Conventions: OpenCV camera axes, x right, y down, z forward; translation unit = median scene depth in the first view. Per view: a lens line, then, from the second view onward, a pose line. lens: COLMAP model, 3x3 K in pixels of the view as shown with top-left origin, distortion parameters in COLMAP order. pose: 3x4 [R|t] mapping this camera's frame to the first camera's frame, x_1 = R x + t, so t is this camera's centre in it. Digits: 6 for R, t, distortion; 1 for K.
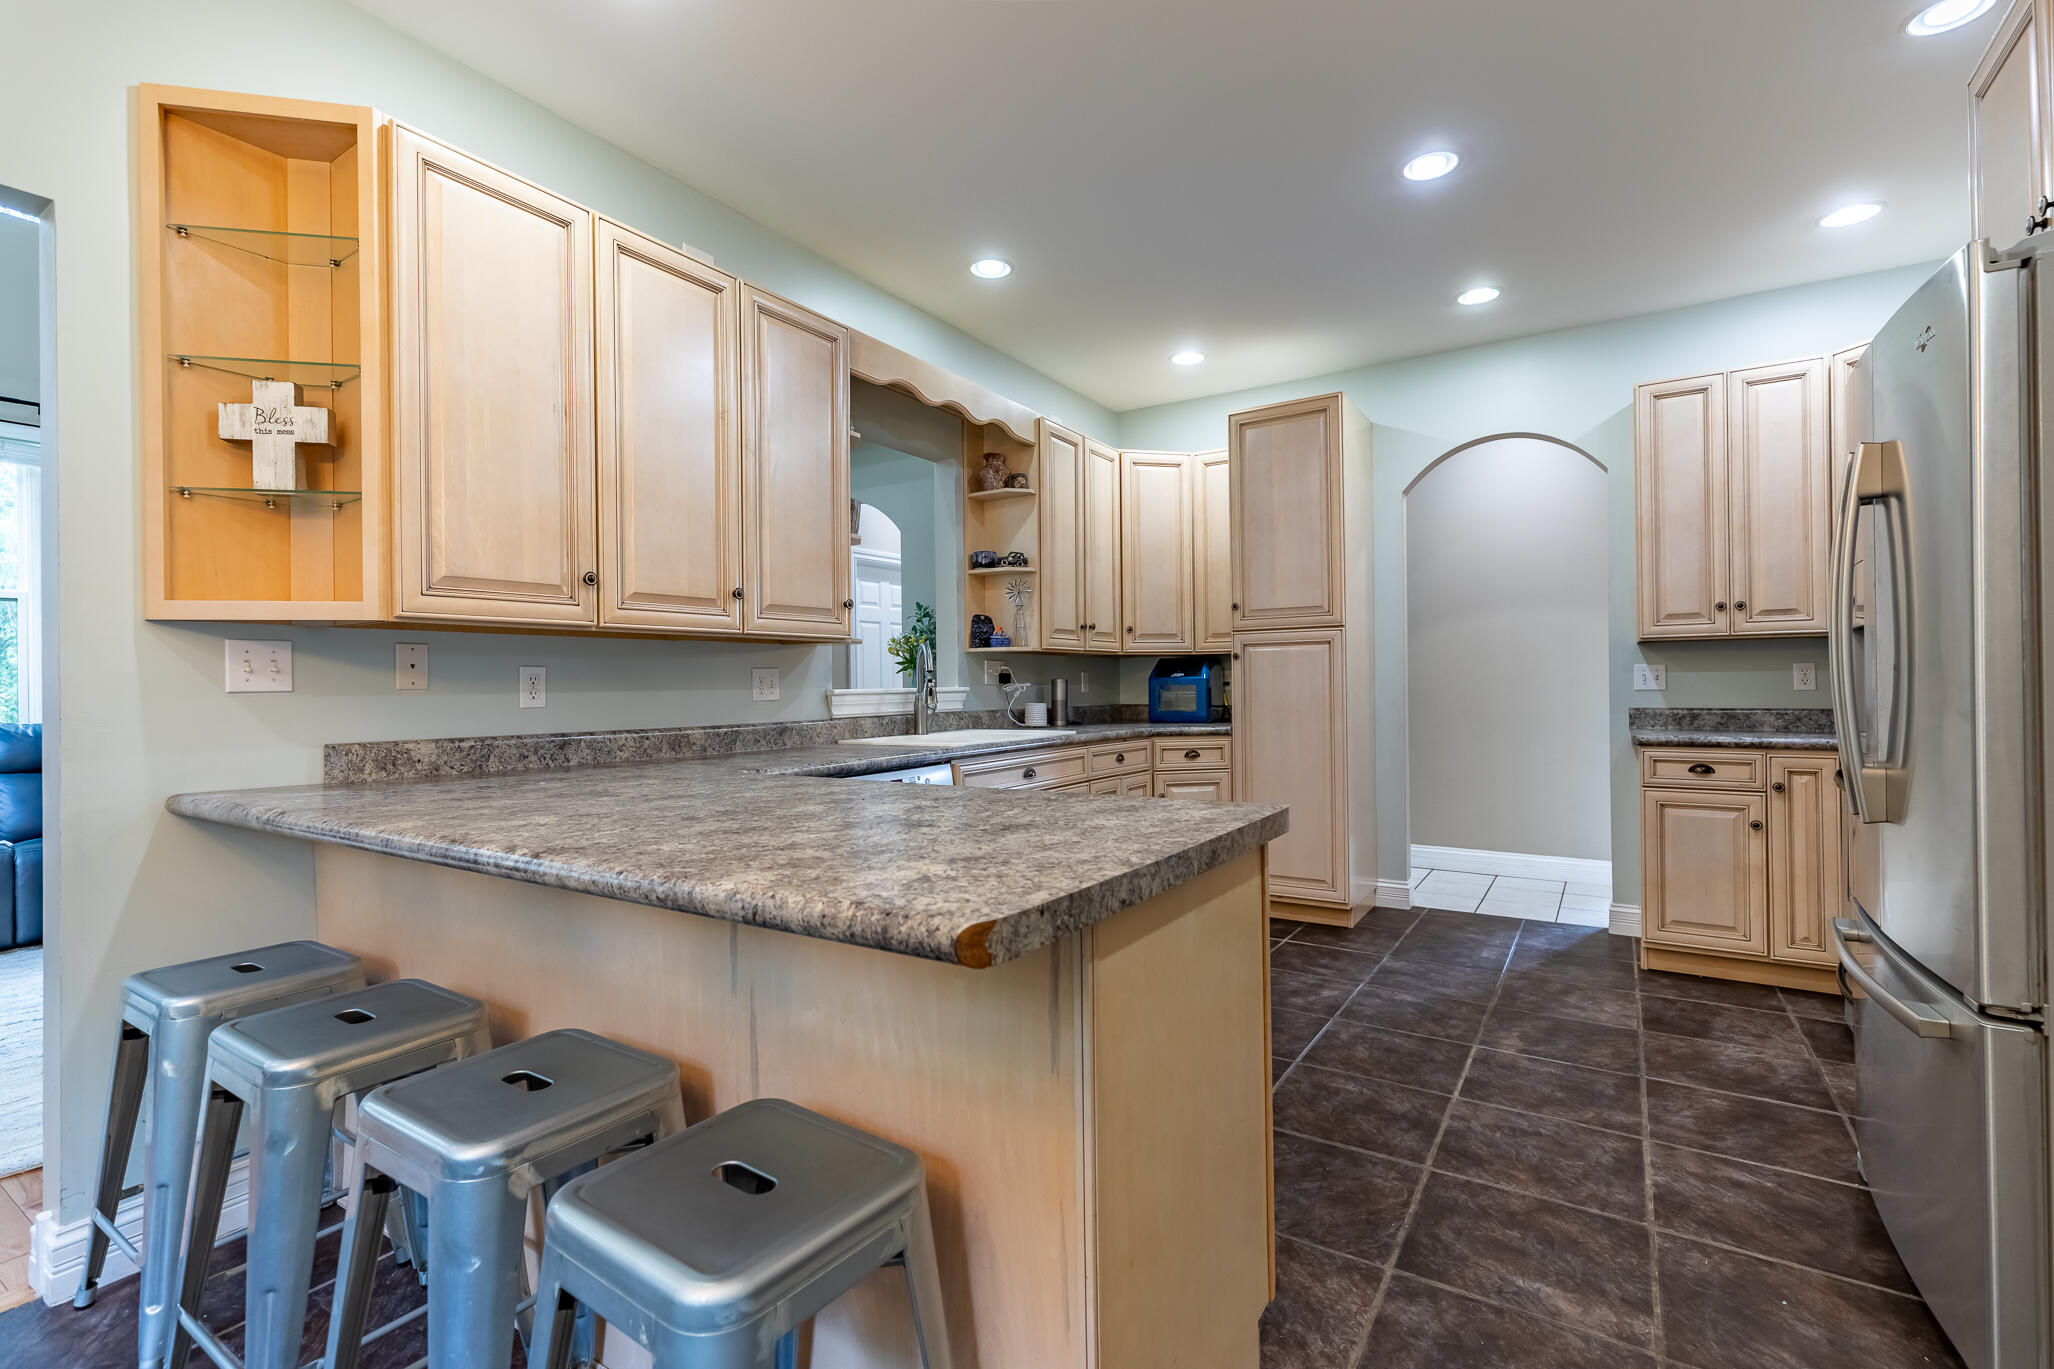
lens RADIAL K [[909.8, 0, 1027.0], [0, 909.8, 684.5], [0, 0, 1]] dist [0.001179, -0.000139]
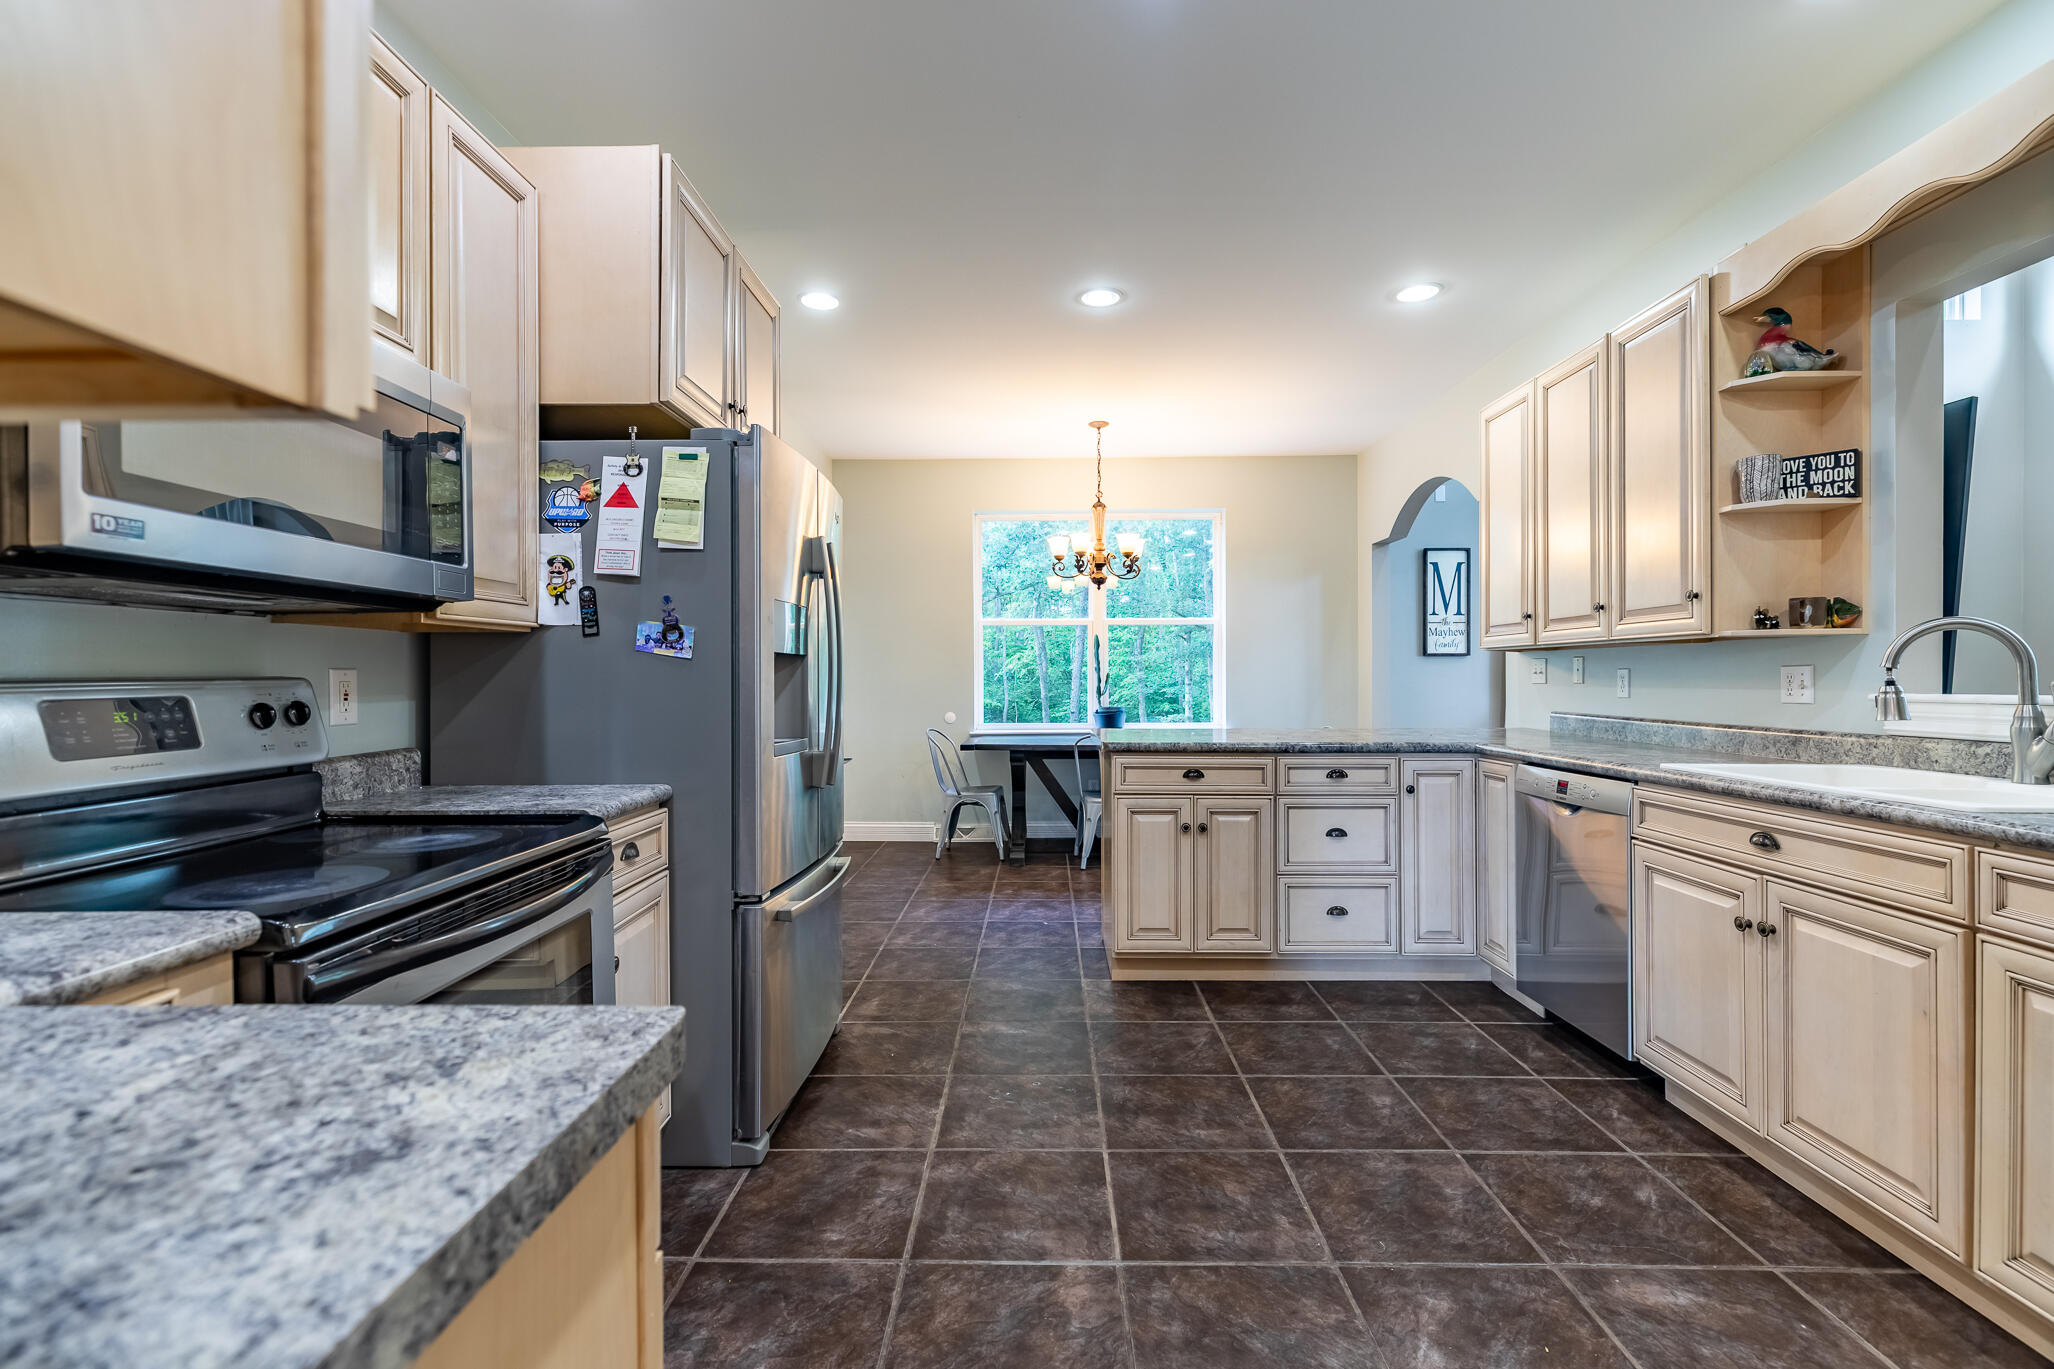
lens RADIAL K [[909.8, 0, 1027.0], [0, 909.8, 684.5], [0, 0, 1]] dist [0.001179, -0.000139]
pose [[-0.848613, 0.016660, -0.528752, 0.974982], [0.012345, 0.999855, 0.011691, -0.024010], [0.528870, 0.003393, -0.848696, 1.669969]]
